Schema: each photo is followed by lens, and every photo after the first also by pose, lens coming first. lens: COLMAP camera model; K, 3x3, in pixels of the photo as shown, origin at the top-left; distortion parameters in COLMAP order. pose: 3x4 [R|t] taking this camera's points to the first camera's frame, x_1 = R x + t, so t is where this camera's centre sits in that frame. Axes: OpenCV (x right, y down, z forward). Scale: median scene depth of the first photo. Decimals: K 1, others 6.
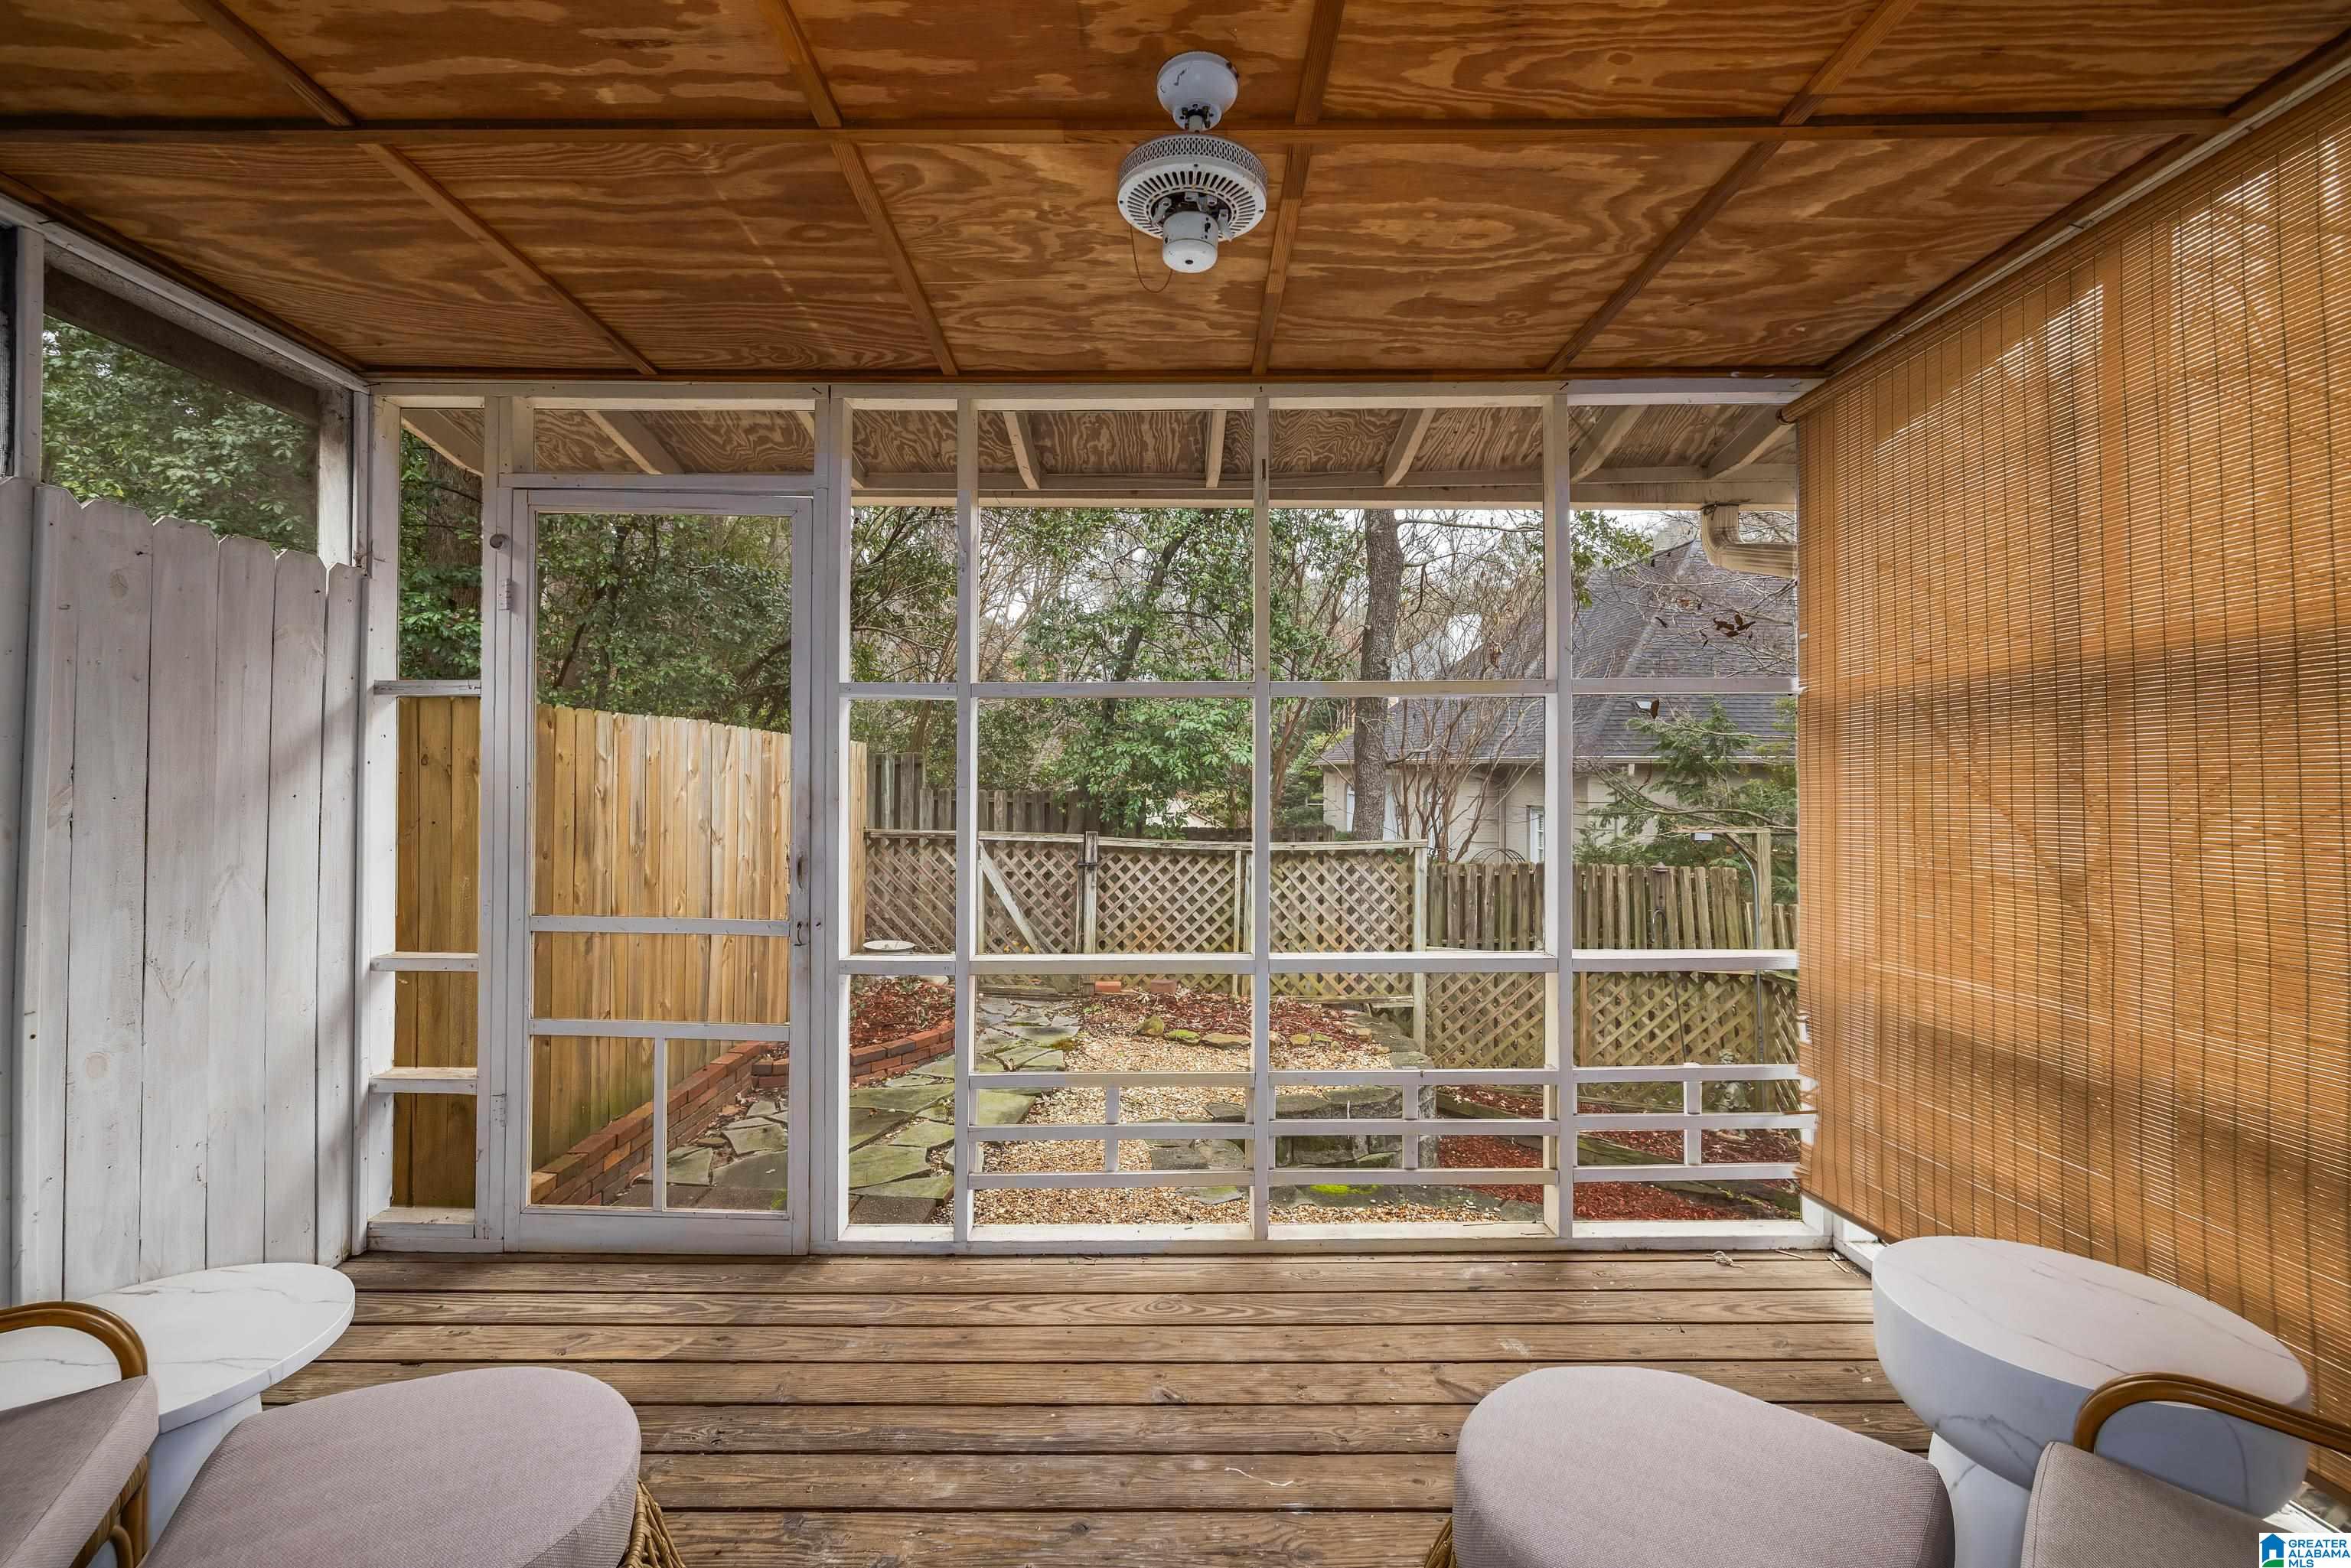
lens RADIAL K [[980.8, 0, 1173.0], [0, 980.8, 772.1], [0, 0, 1]] dist [0.002662, 0.000234]
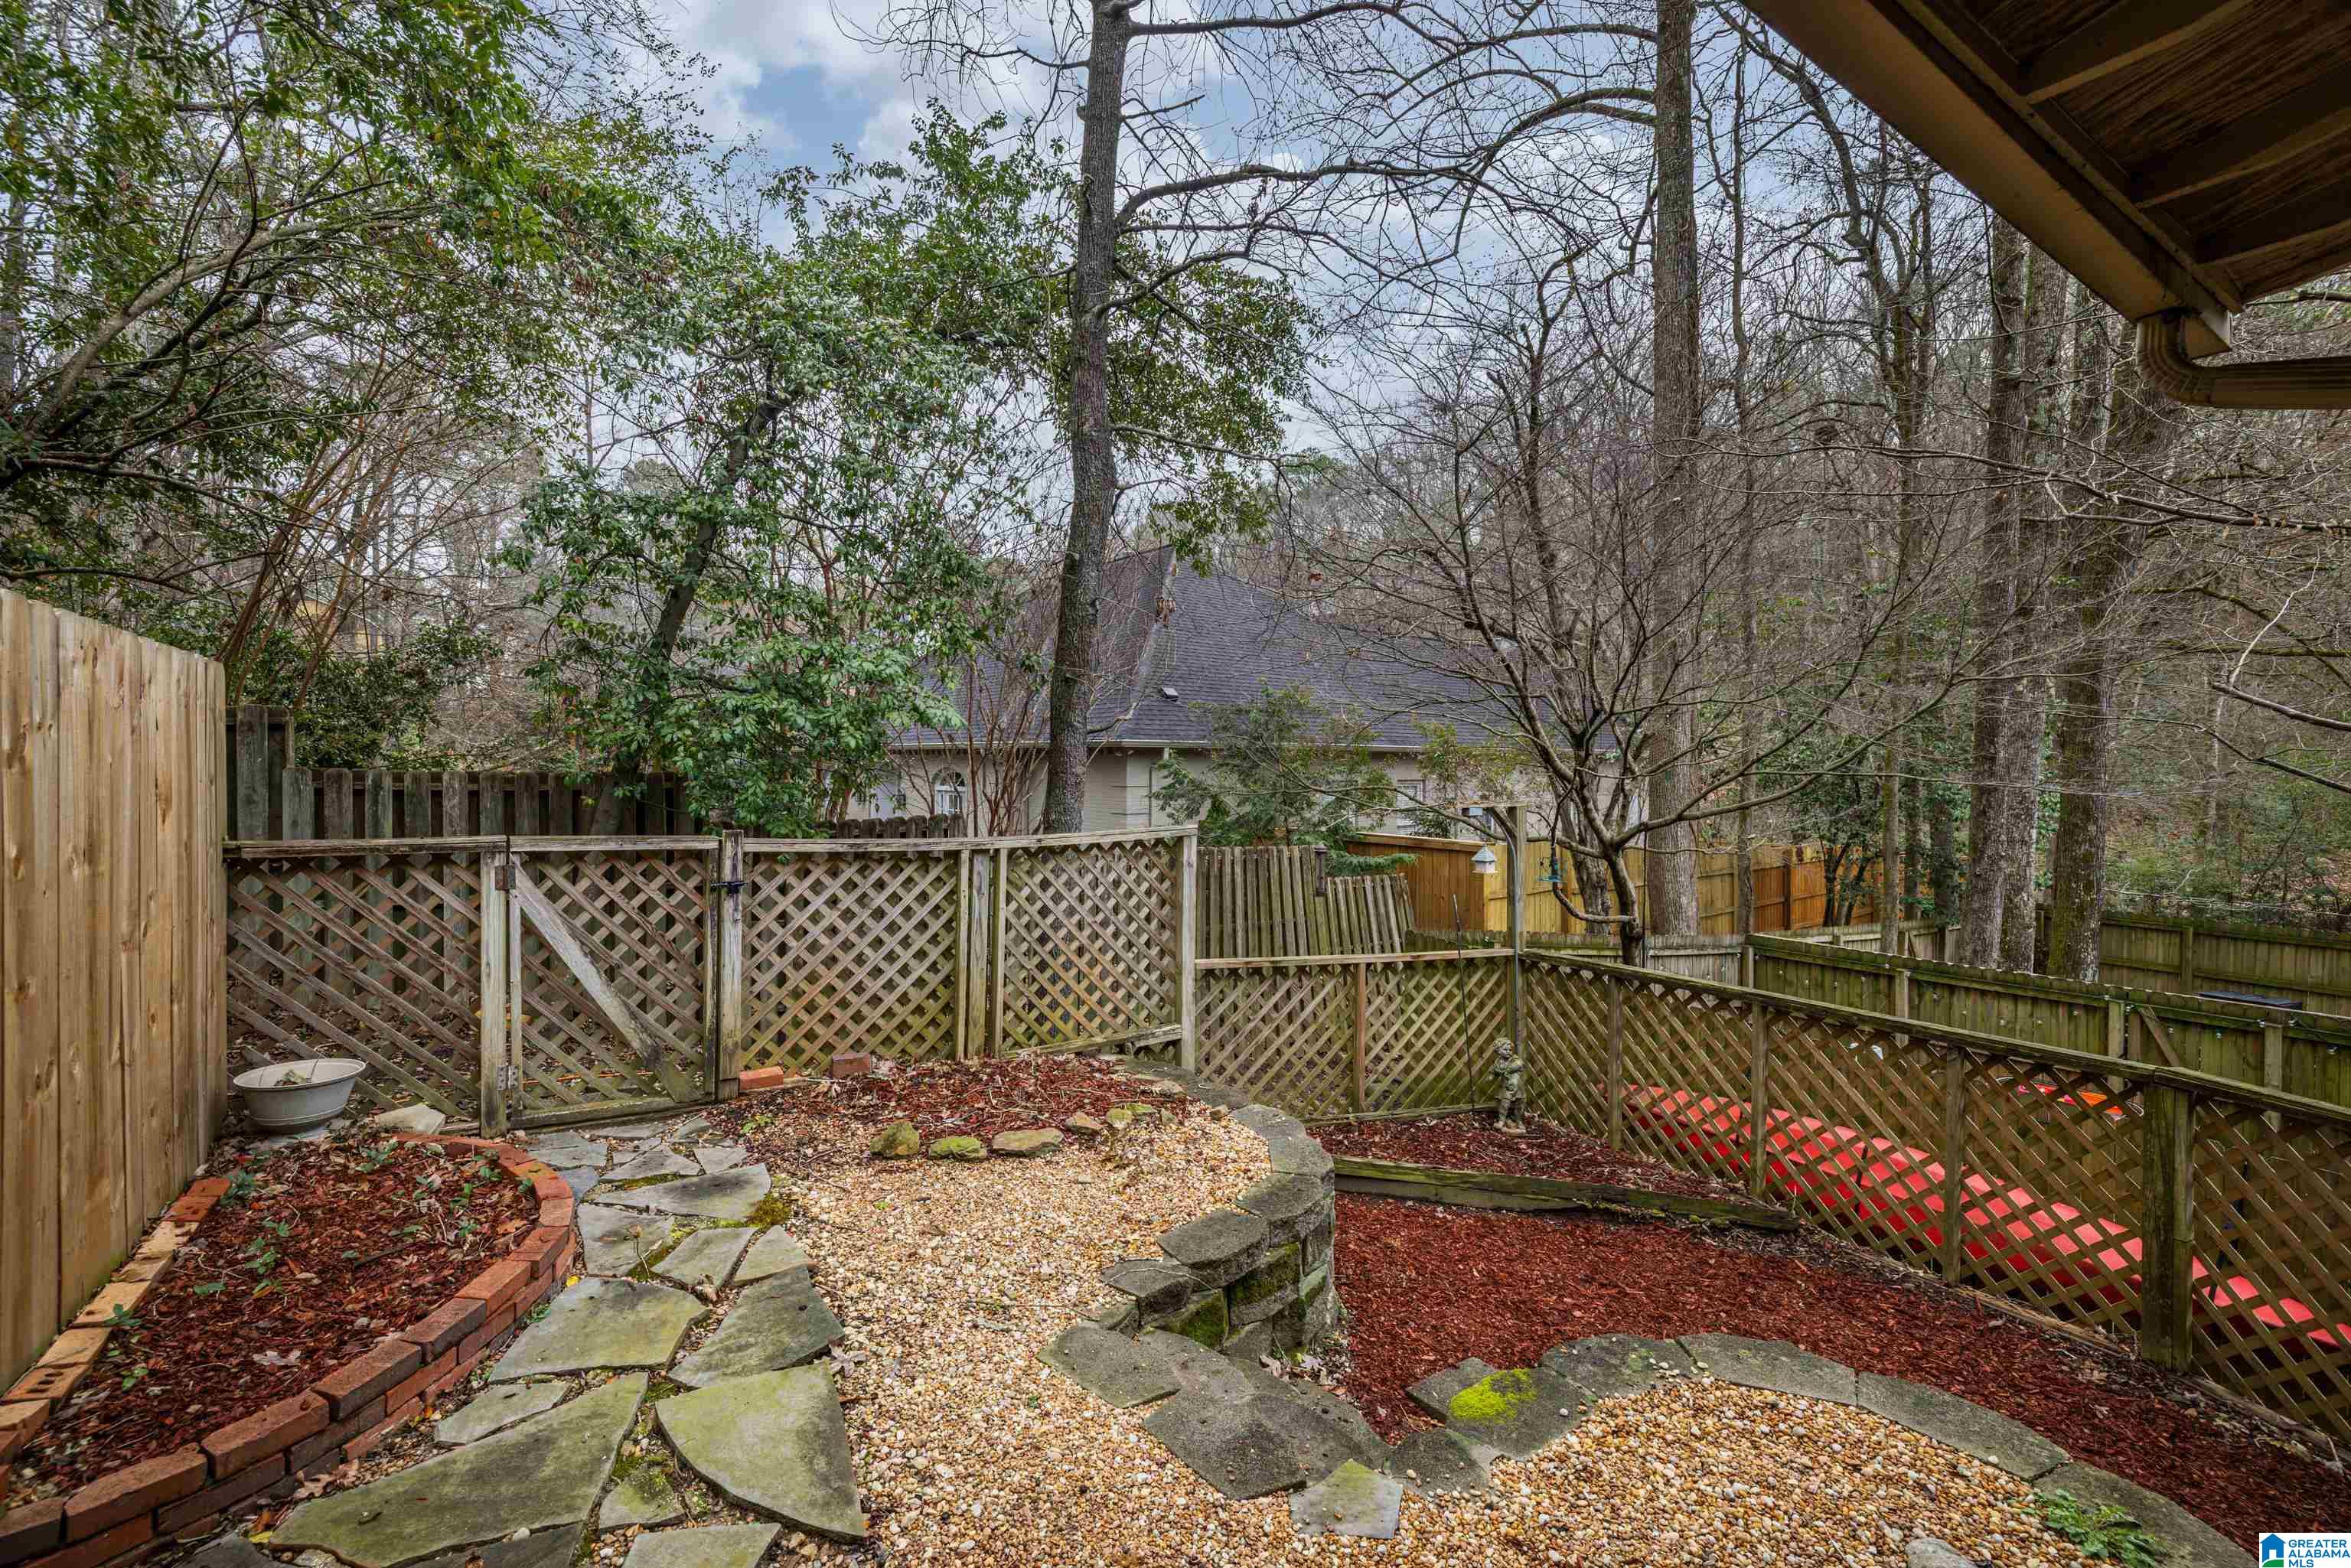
lens RADIAL K [[980.8, 0, 1174.8], [0, 980.8, 783.4], [0, 0, 1]] dist [0.002662, 0.000234]
pose [[0.845797, -0.008683, 0.533434, -0.174171], [-0.002484, 0.999793, 0.020213, 0.018291], [-0.533499, -0.018421, 0.845600, 0.334467]]
